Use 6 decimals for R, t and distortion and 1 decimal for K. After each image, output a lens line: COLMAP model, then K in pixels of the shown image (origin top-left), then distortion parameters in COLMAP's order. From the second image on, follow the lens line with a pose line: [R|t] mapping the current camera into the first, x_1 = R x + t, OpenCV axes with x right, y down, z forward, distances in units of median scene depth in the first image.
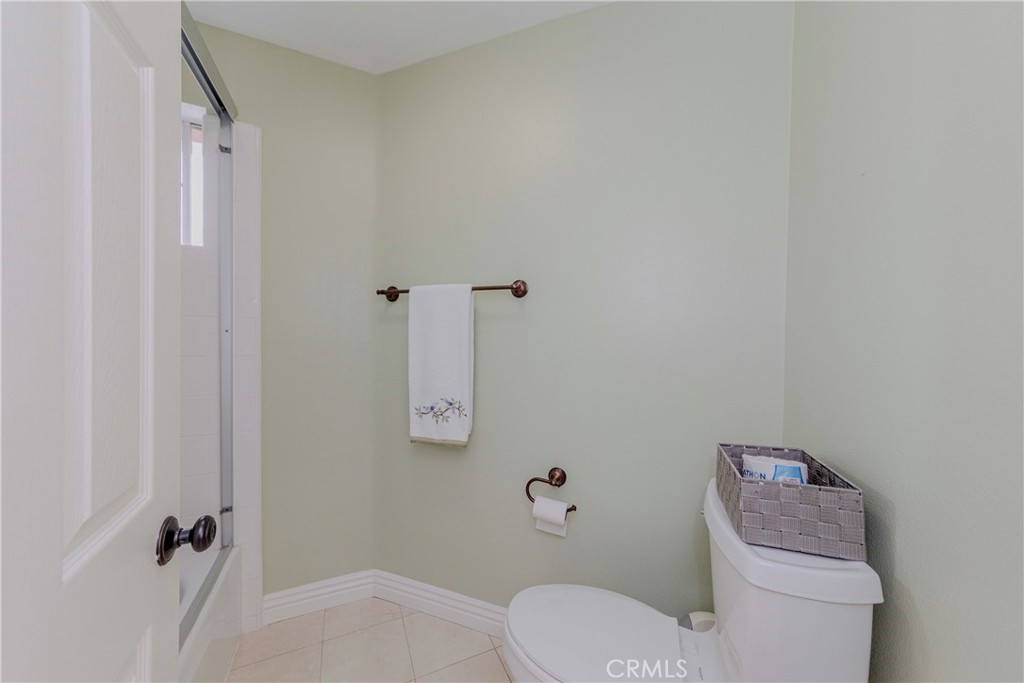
lens RADIAL K [[361.4, 0, 505.5], [0, 361.4, 332.8], [0, 0, 1]] dist [-0.010527, 0.000064]
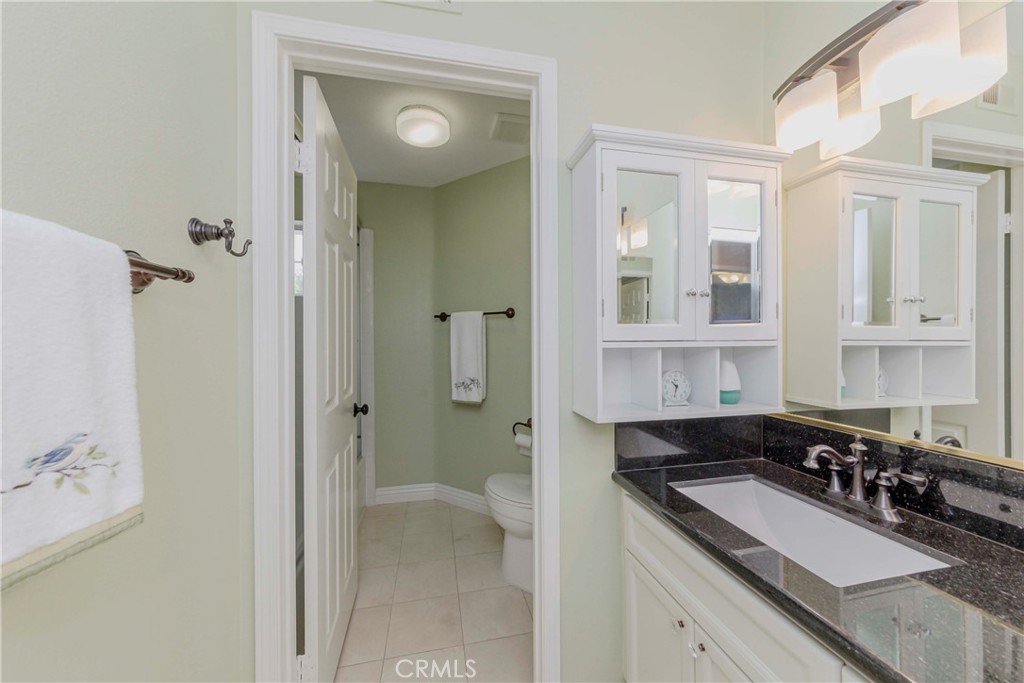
lens RADIAL K [[398.2, 0, 512.0], [0, 398.2, 341.5], [0, 0, 1]] dist [0.000270, 0.000032]
pose [[0.975875, -0.018177, -0.217574, 0.448536], [0.019005, 0.999818, 0.001714, 0.008603], [0.217503, -0.005808, 0.976042, -0.820828]]
